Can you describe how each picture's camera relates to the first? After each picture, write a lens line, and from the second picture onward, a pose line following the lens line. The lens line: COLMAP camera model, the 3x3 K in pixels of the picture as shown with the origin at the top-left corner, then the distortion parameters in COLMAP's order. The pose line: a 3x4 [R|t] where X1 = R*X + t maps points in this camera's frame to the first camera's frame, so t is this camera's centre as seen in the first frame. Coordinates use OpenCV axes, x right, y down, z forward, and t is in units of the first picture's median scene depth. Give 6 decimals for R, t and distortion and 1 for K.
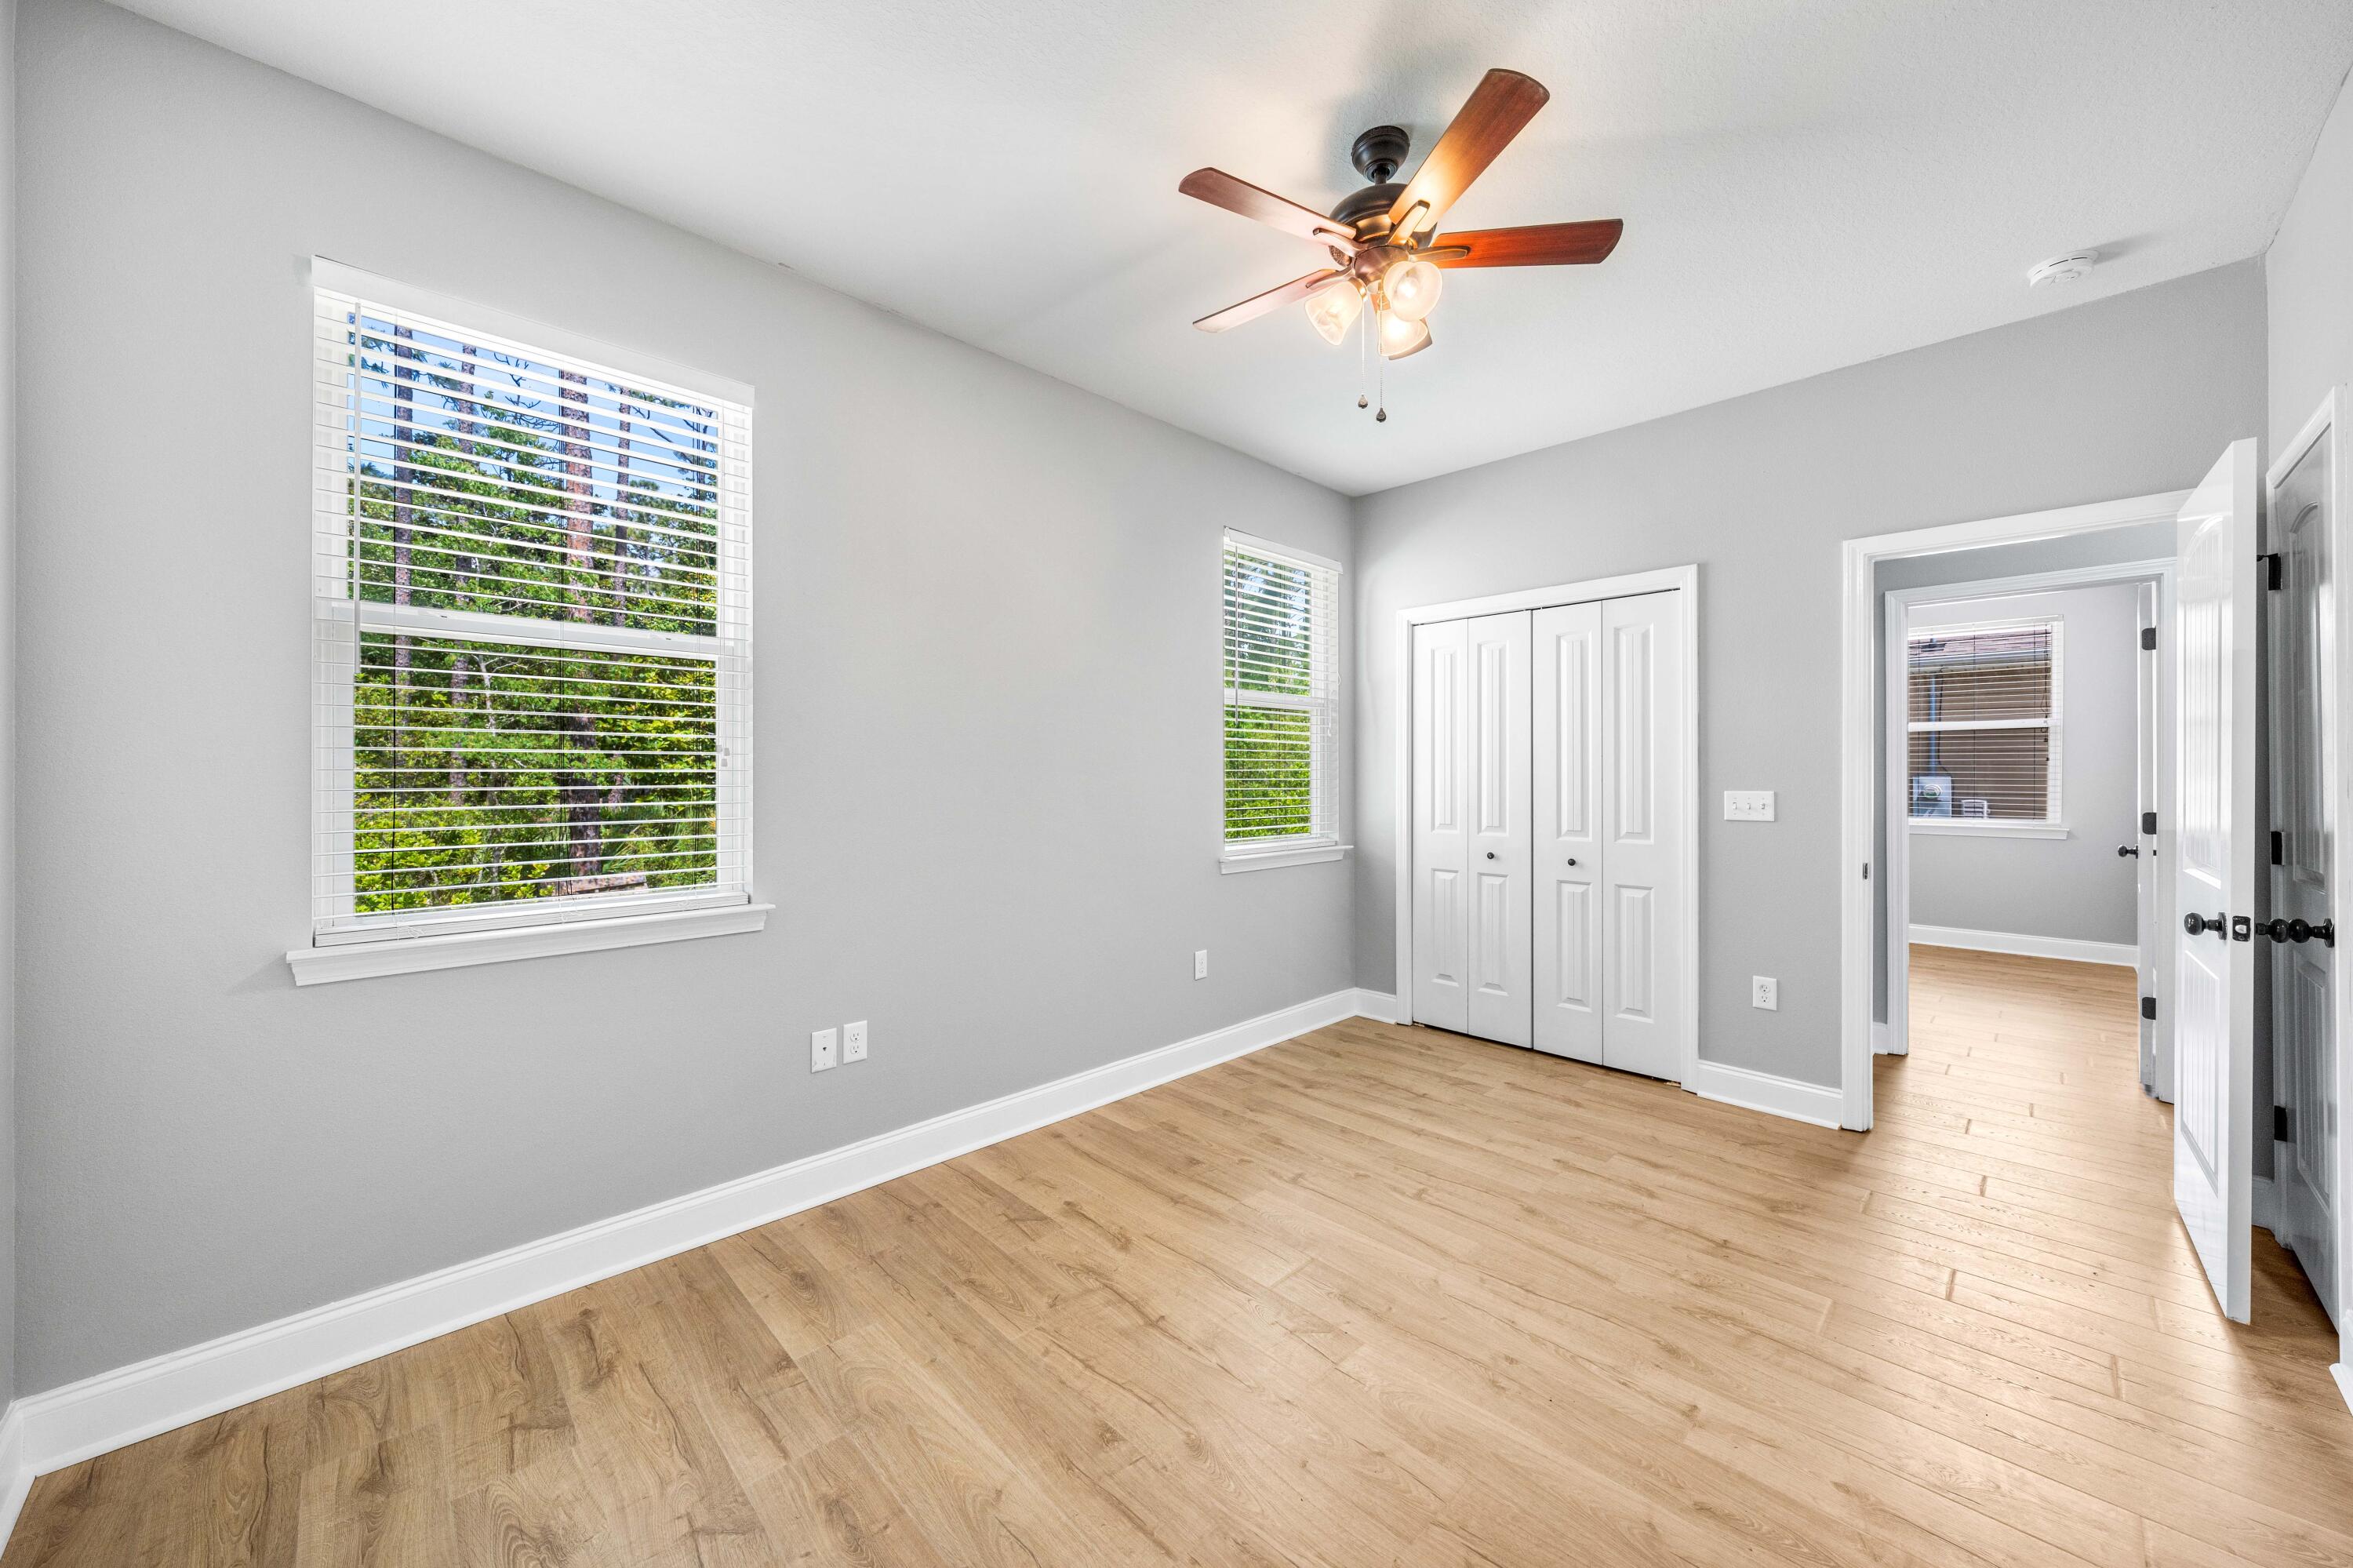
lens RADIAL K [[854.7, 0, 1176.5], [0, 854.7, 784.0], [0, 0, 1]] dist [-0.003379, -0.000330]
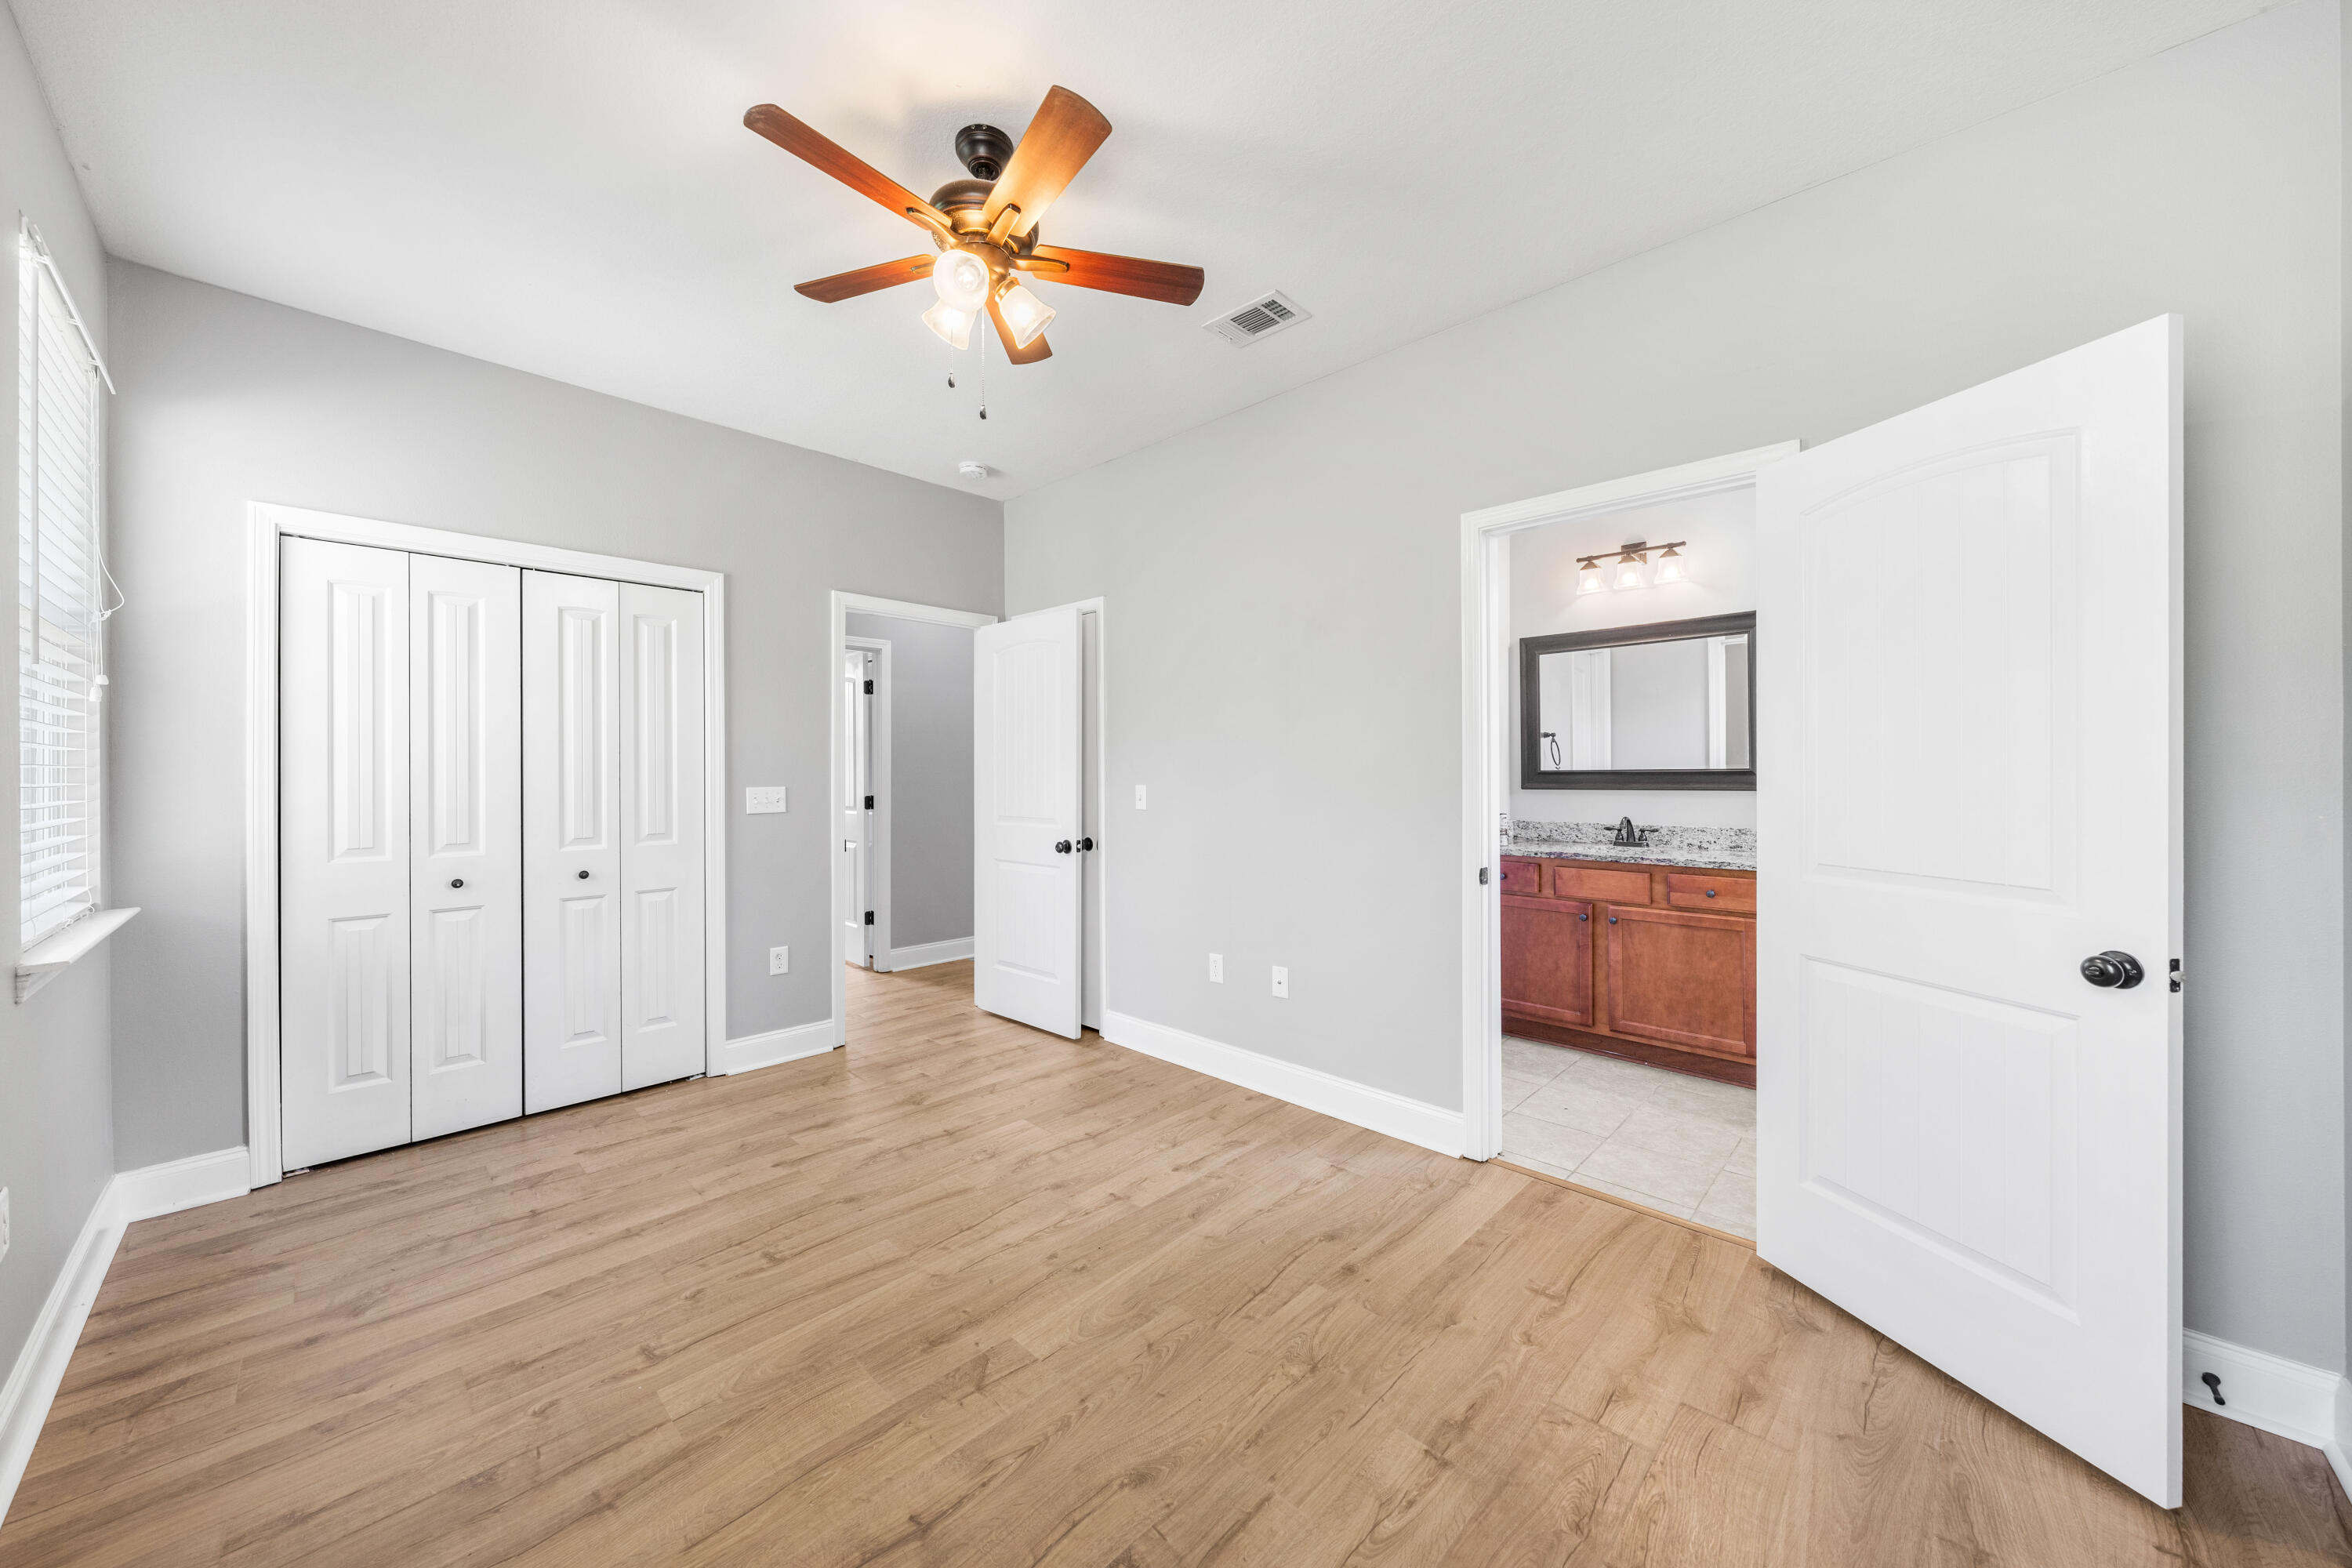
lens RADIAL K [[834.1, 0, 1166.6], [0, 834.1, 773.7], [0, 0, 1]] dist [-0.001638, -0.000133]
pose [[-0.023867, -0.002736, 0.999711, -0.504058], [0.015284, 0.999878, 0.003101, -0.005412], [-0.999598, 0.015354, -0.023822, 0.547095]]
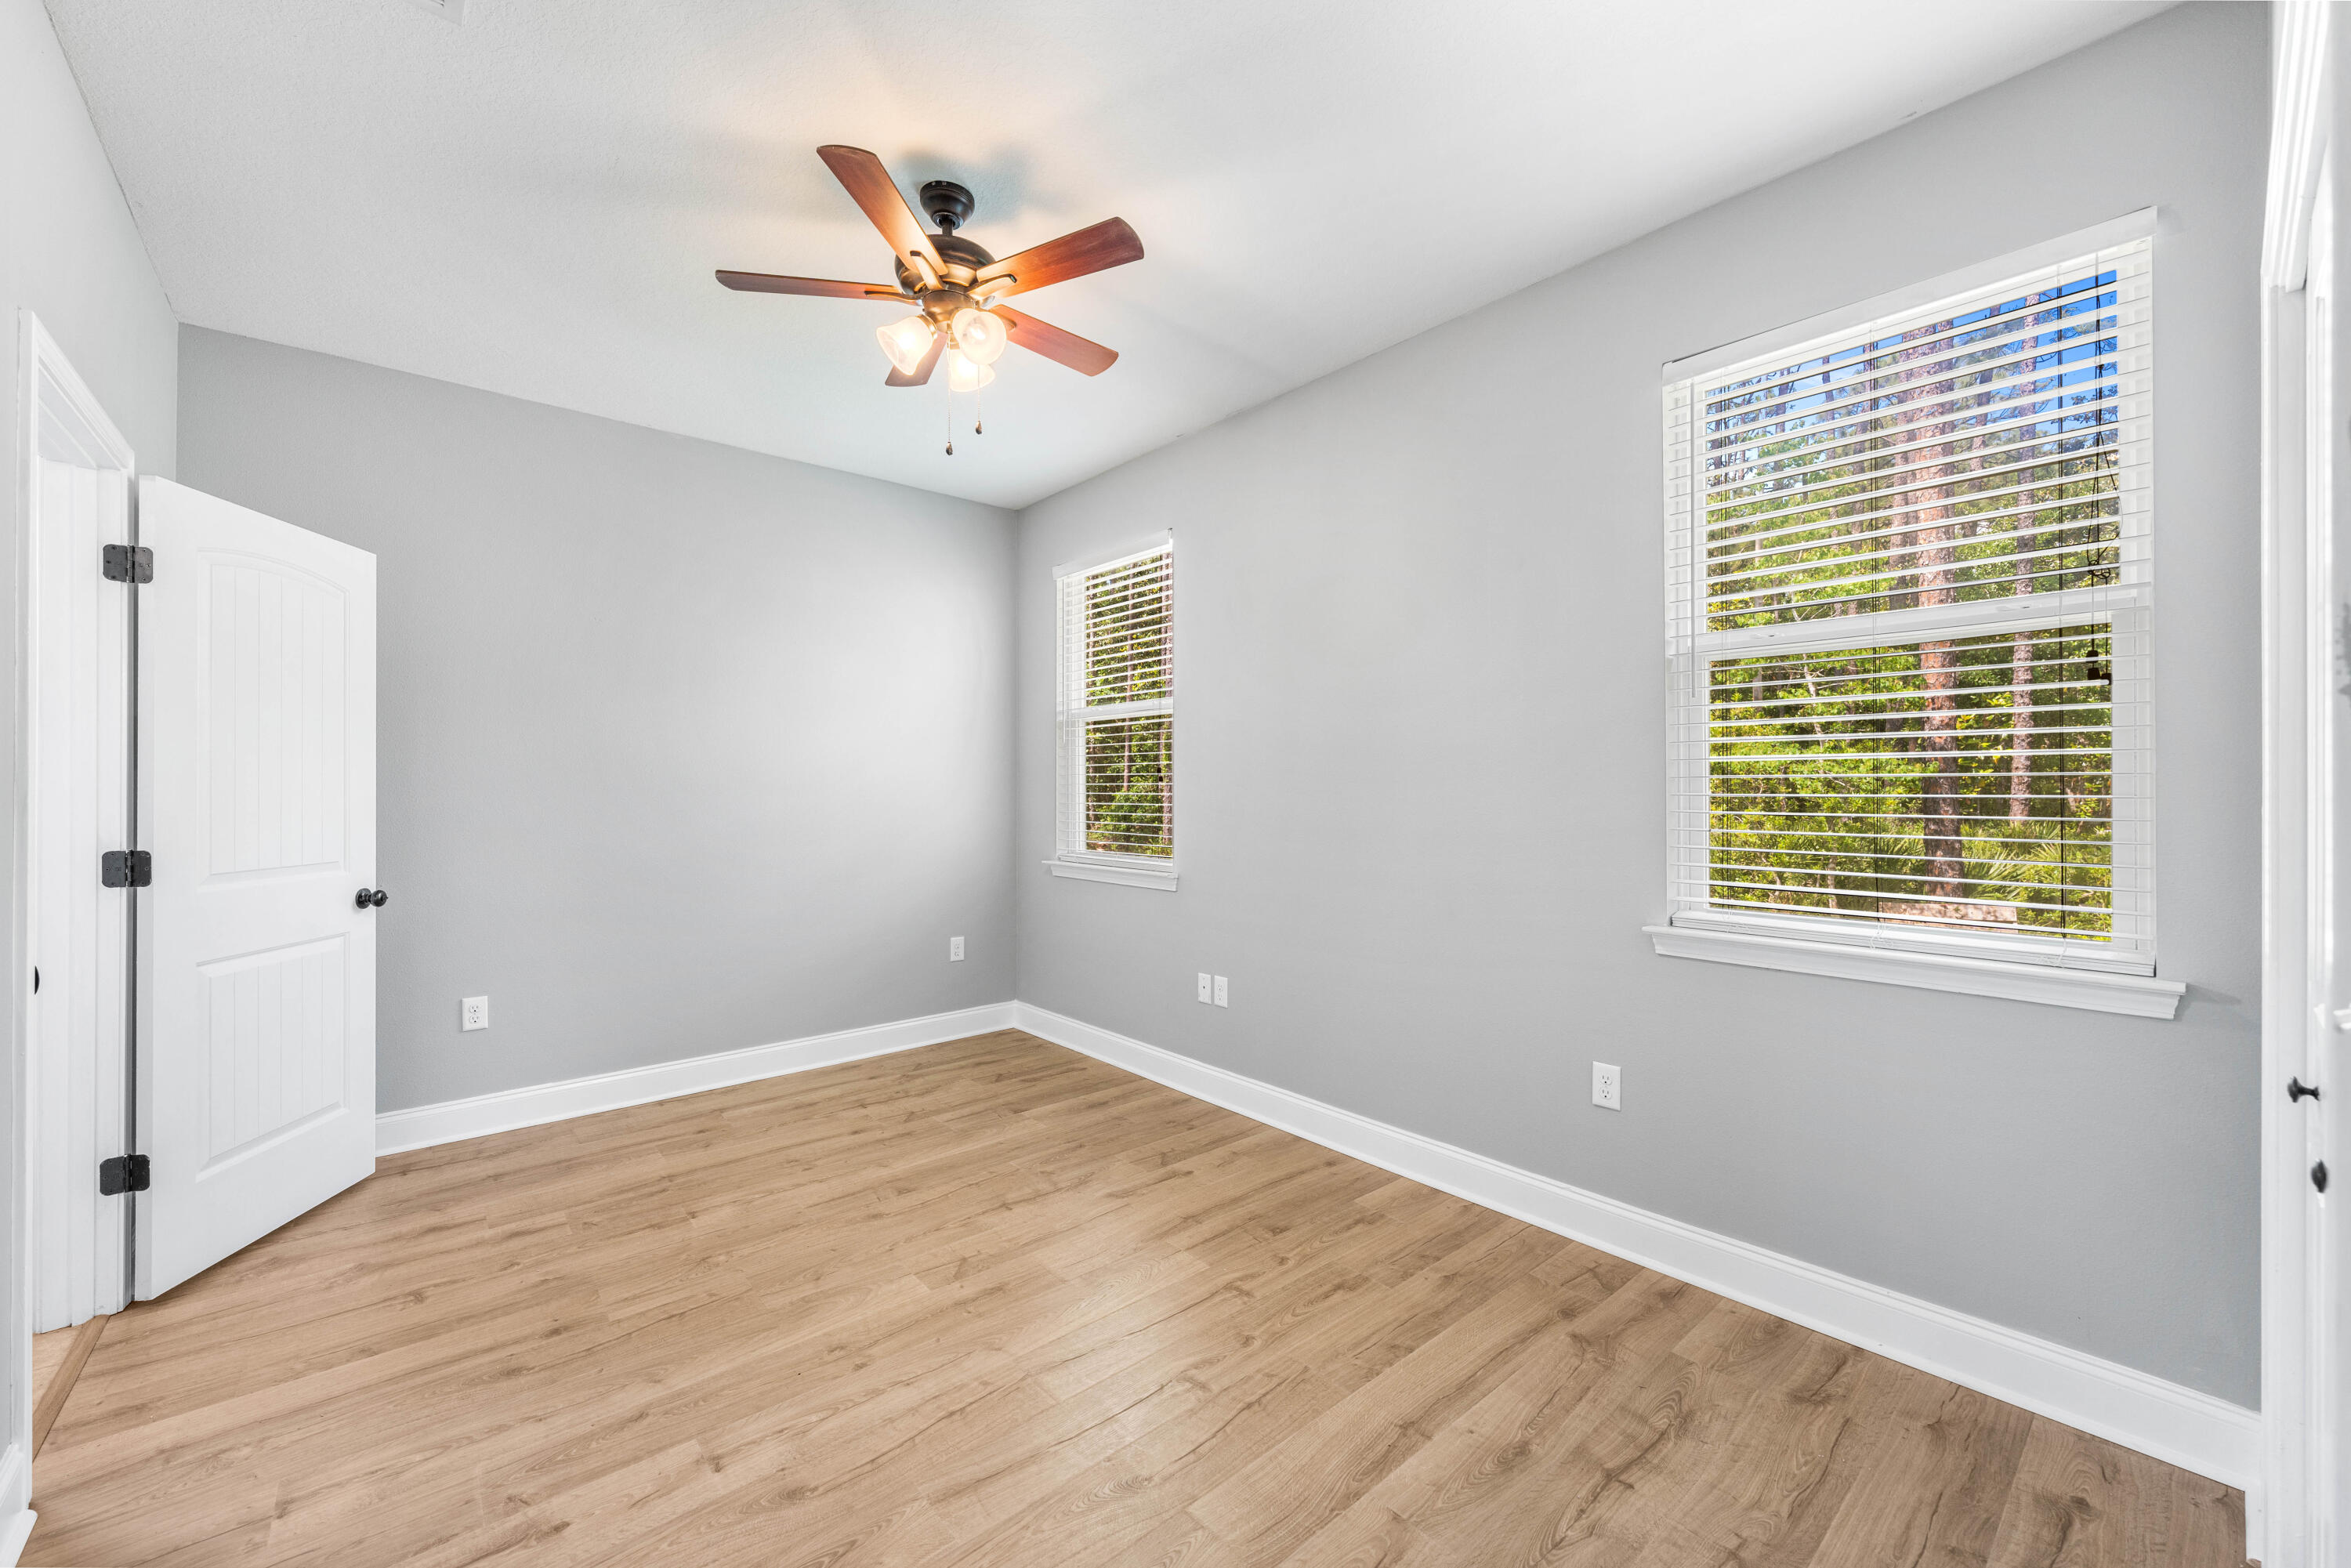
lens RADIAL K [[914.1, 0, 1166.8], [0, 914.1, 782.7], [0, 0, 1]] dist [0.000464, 0.000027]
pose [[-0.065247, -0.002306, -0.997866, 0.927263], [-0.009138, 0.999957, -0.001713, -0.011166], [0.997827, 0.009006, -0.065266, 0.911886]]
